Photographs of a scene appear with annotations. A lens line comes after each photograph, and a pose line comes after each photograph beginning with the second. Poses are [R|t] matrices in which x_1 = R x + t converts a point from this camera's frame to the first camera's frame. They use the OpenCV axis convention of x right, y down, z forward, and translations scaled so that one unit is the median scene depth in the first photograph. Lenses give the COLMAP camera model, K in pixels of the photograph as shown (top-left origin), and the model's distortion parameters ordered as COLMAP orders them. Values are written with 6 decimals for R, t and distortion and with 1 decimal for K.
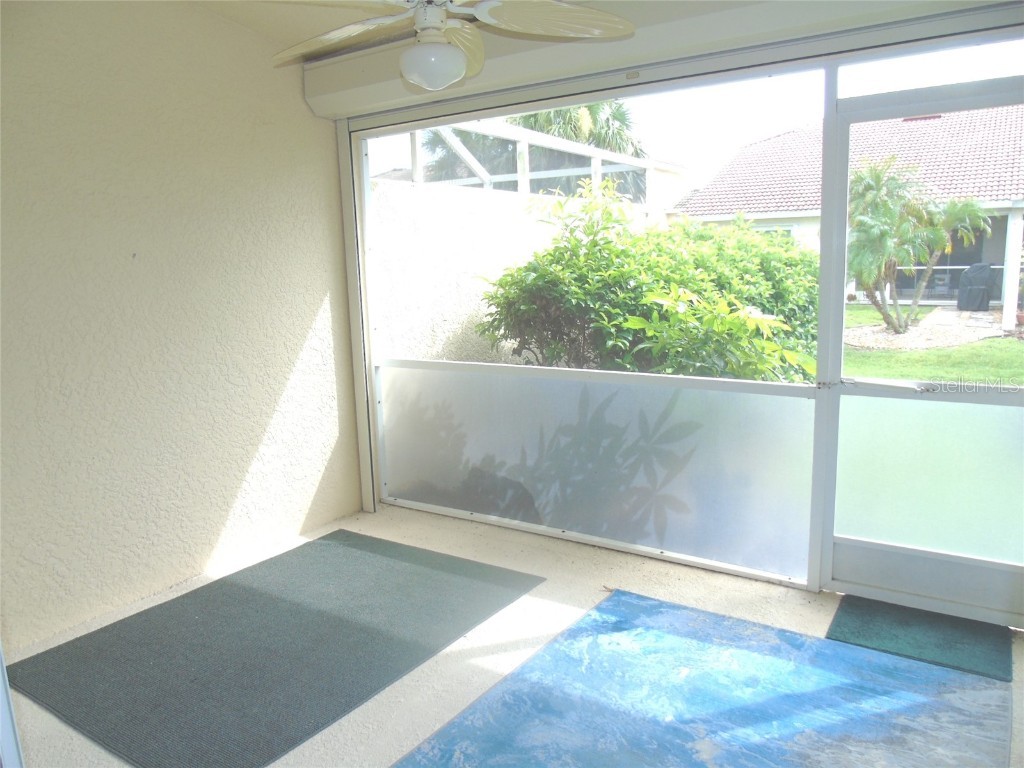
lens RADIAL K [[756.7, 0, 509.0], [0, 756.7, 385.4], [0, 0, 1]] dist [-0.045185, 0.030995]
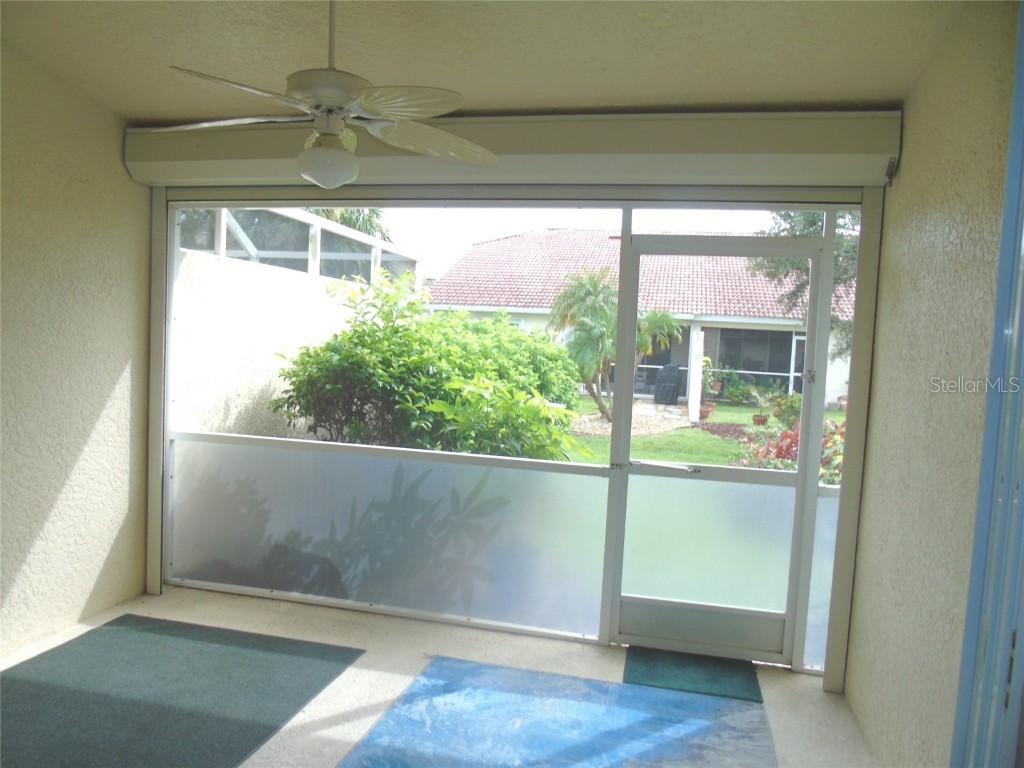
lens RADIAL K [[756.7, 0, 505.6], [0, 756.7, 387.0], [0, 0, 1]] dist [-0.045185, 0.030995]
pose [[0.935139, 0.051445, 0.350527, -0.134365], [-0.015323, 0.994348, -0.105057, 0.002910], [-0.353951, 0.092871, 0.930642, -0.051739]]
